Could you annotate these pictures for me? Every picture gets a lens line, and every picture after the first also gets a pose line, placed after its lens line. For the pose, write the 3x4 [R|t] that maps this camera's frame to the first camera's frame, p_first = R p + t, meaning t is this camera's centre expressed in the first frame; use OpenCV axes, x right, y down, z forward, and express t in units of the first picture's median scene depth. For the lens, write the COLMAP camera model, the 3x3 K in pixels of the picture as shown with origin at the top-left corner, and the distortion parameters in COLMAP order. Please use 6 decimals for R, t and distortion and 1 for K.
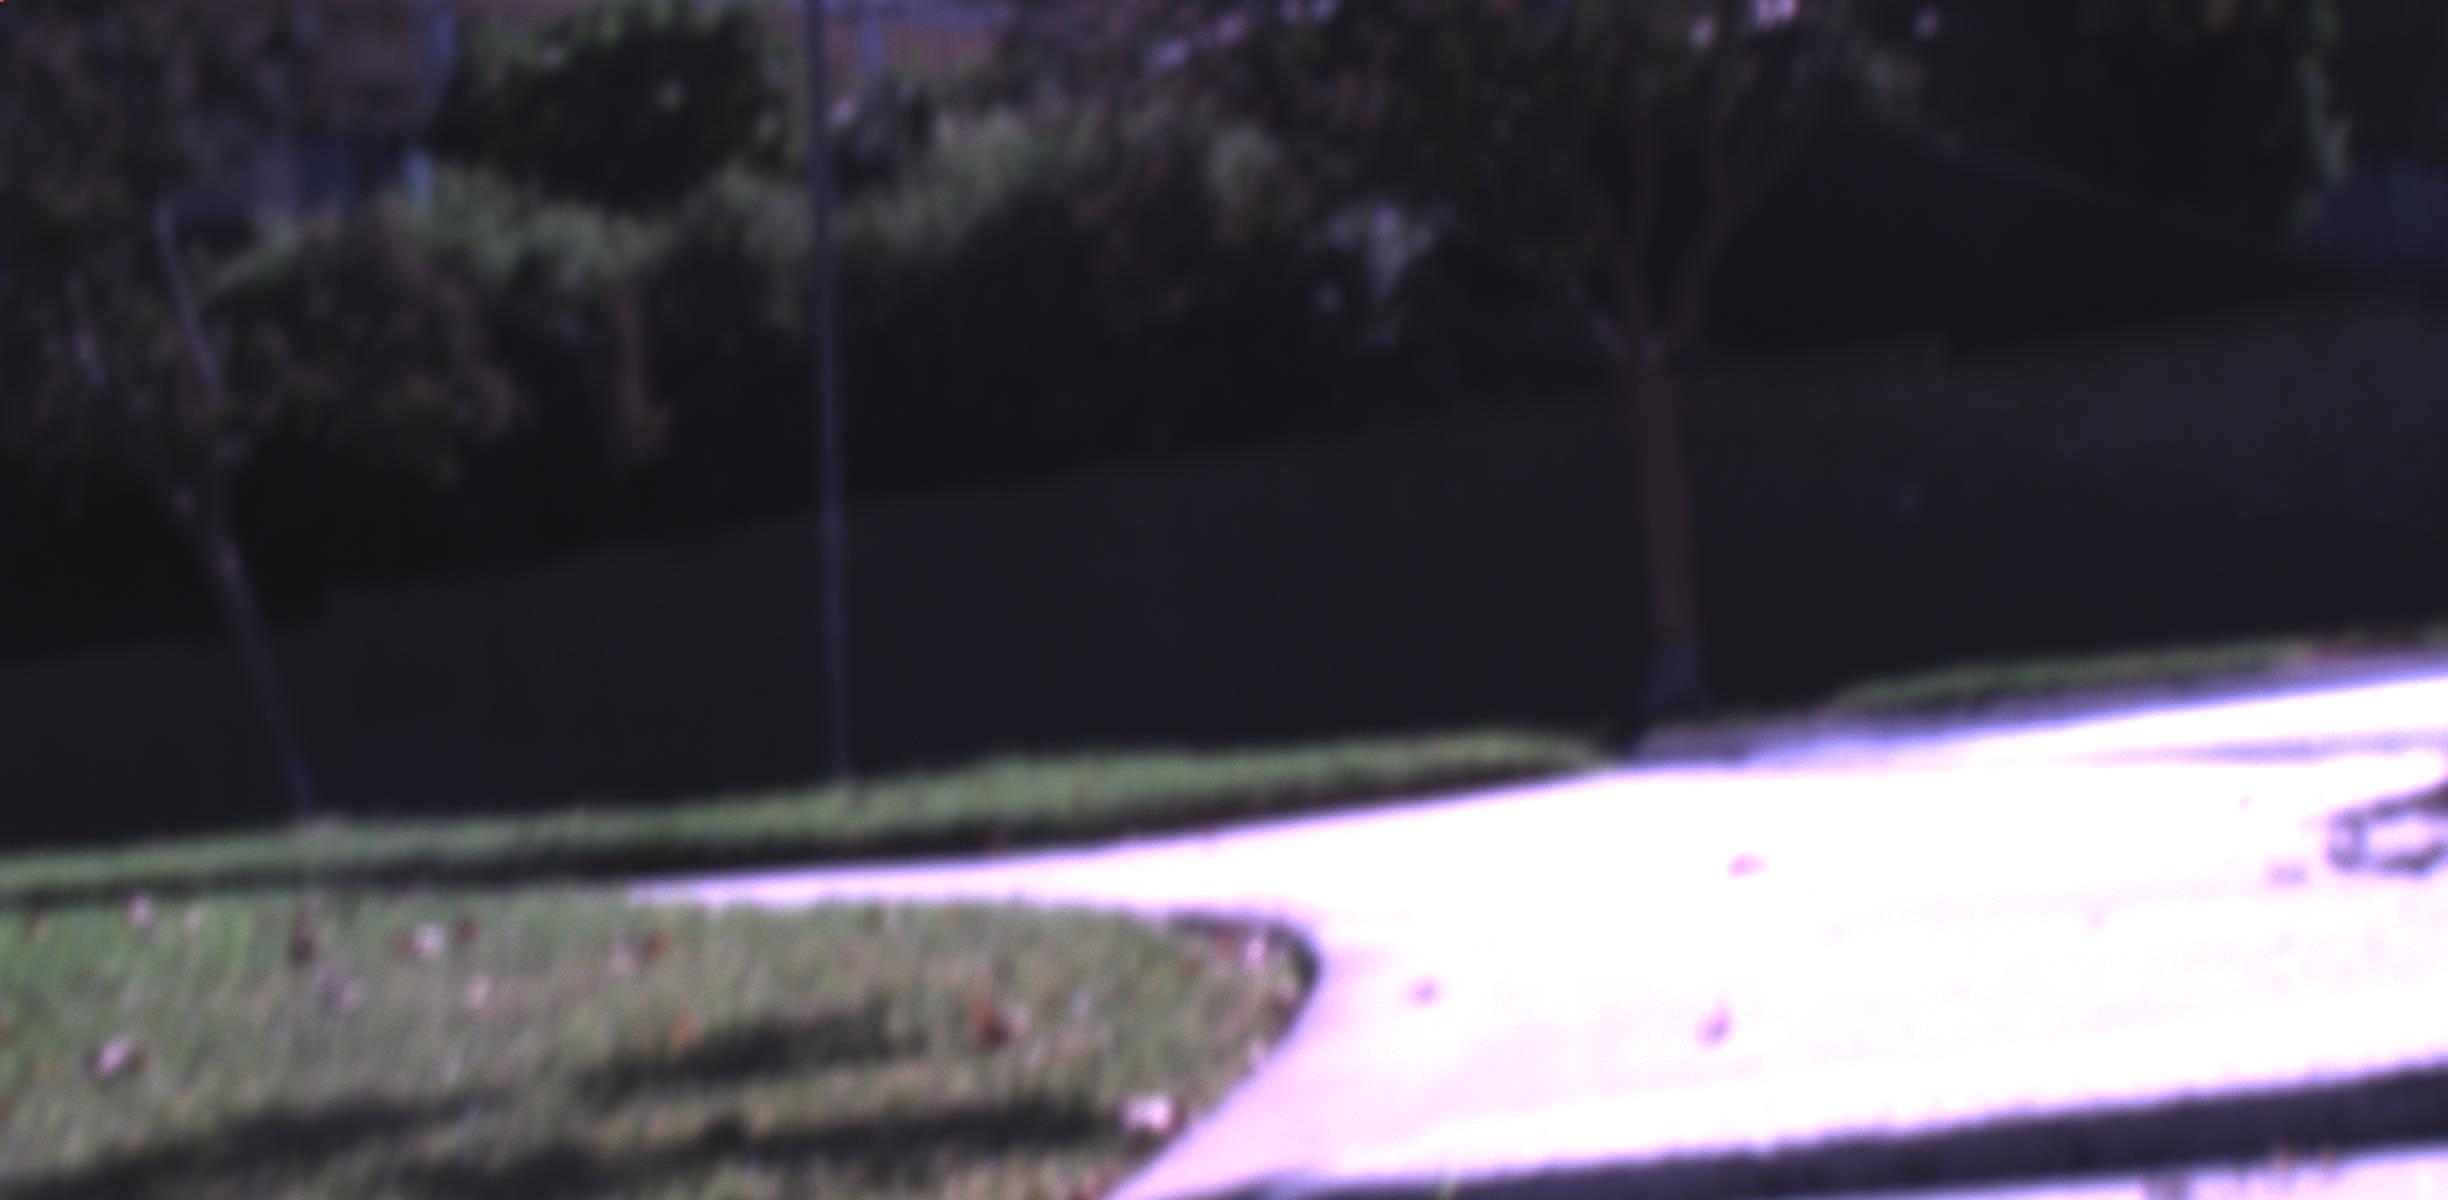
lens RADIAL K [[4830.5, 0, 1290.4], [0, 4830.5, 1023.0], [0, 0, 1]] dist [-0.179385, 0.872841]
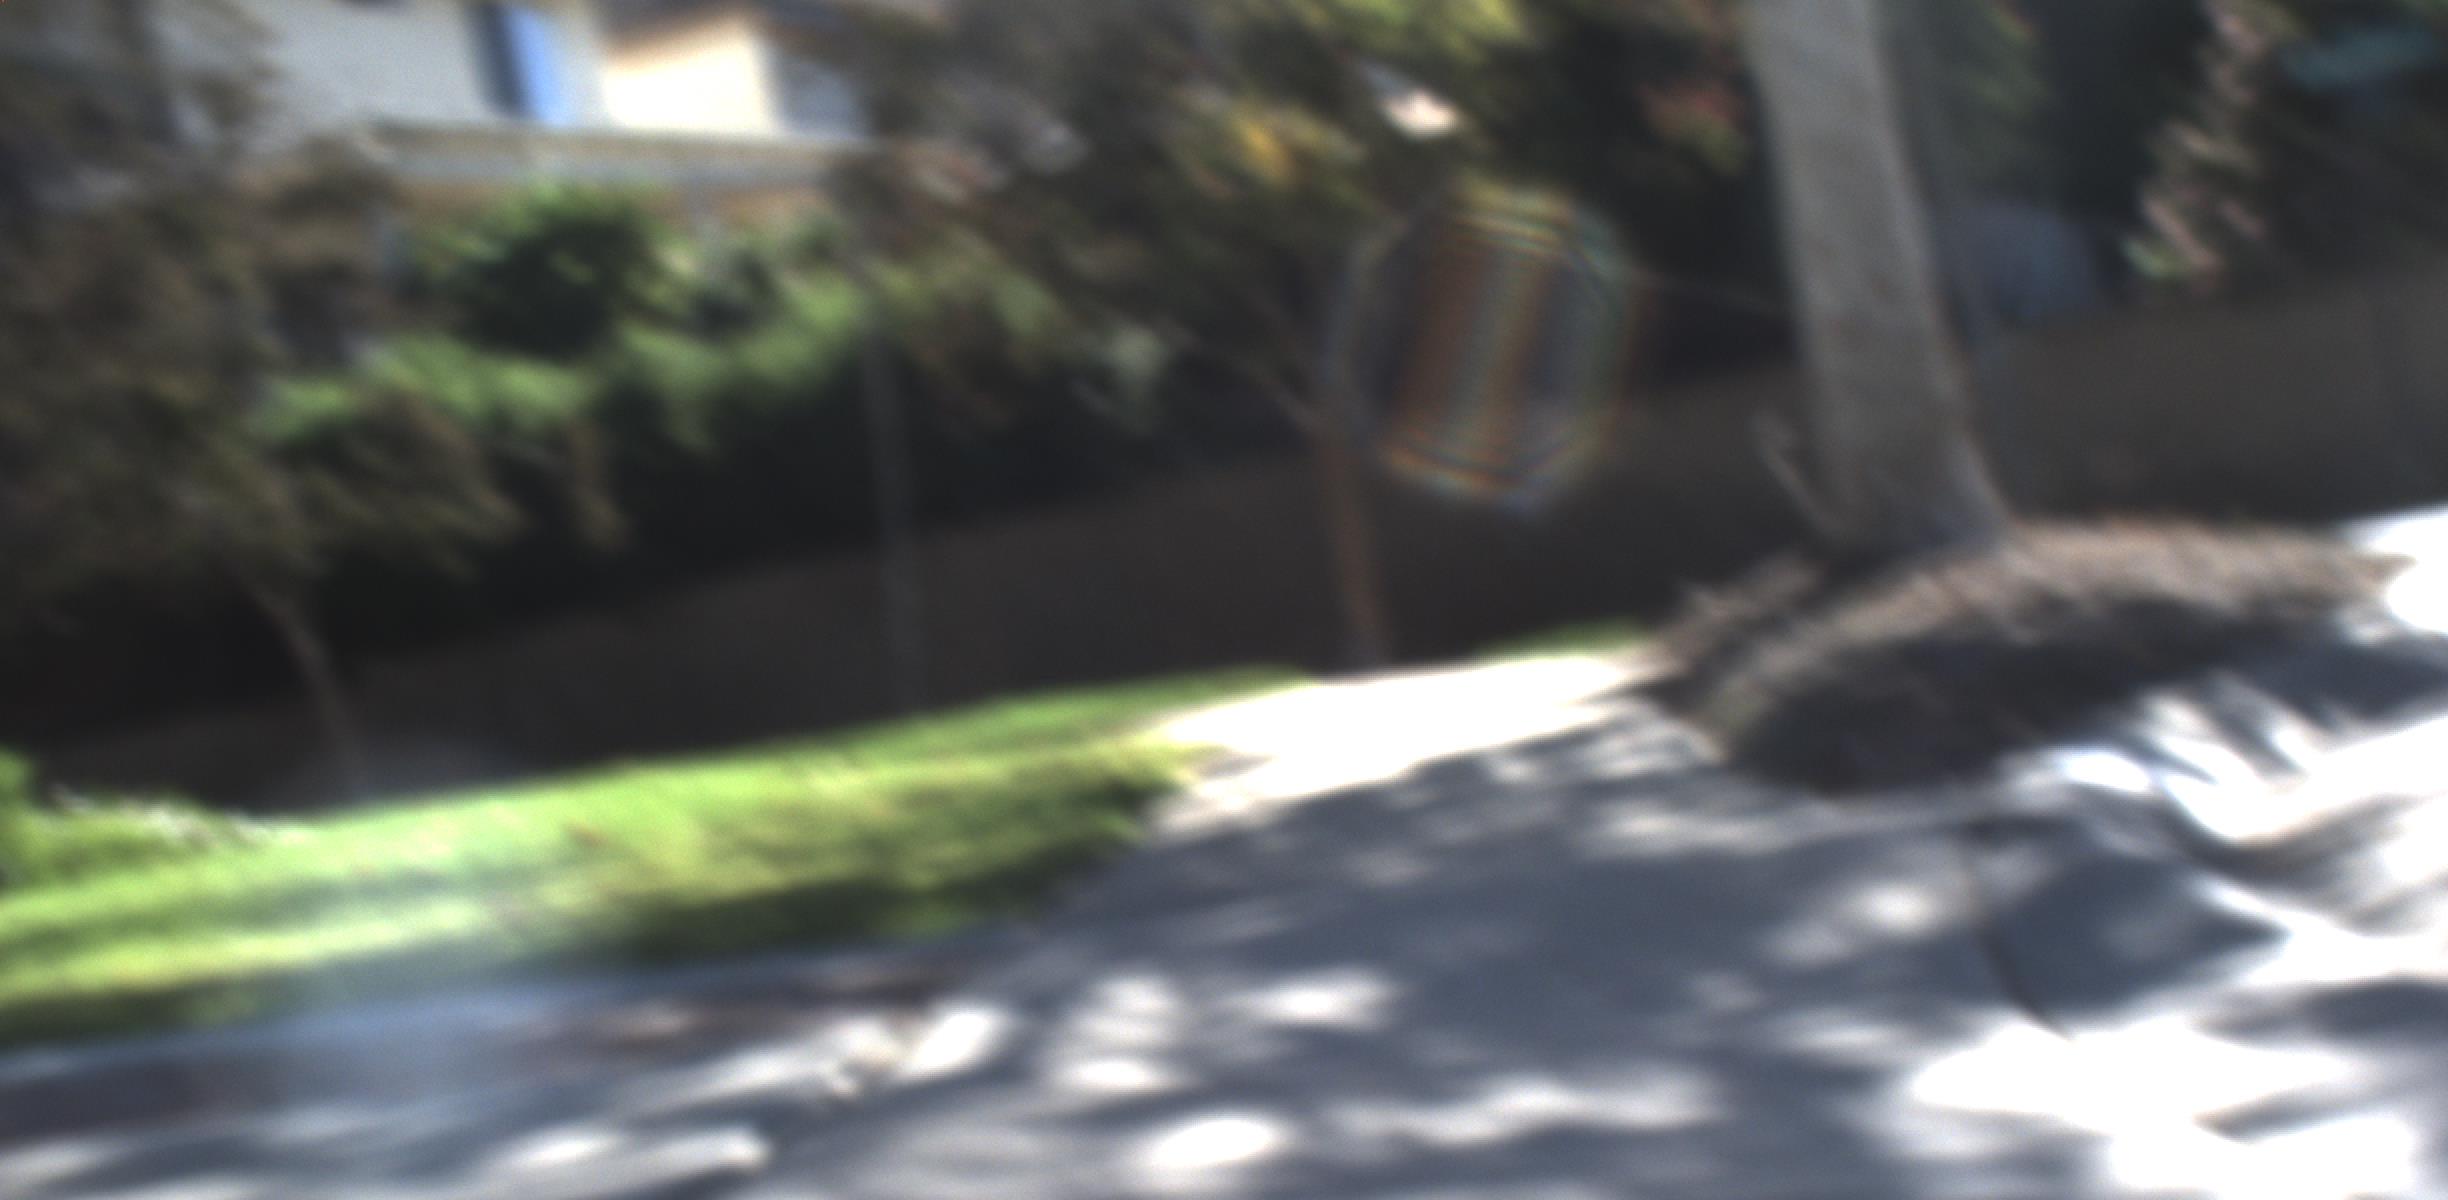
lens RADIAL K [[4830.5, 0, 1290.4], [0, 4830.5, 1023.0], [0, 0, 1]] dist [-0.179385, 0.872841]
pose [[0.995934, -0.071527, 0.054758, -0.024614], [0.071696, 0.997426, -0.001128, 0.033053], [-0.054536, 0.005049, 0.998499, -0.377630]]
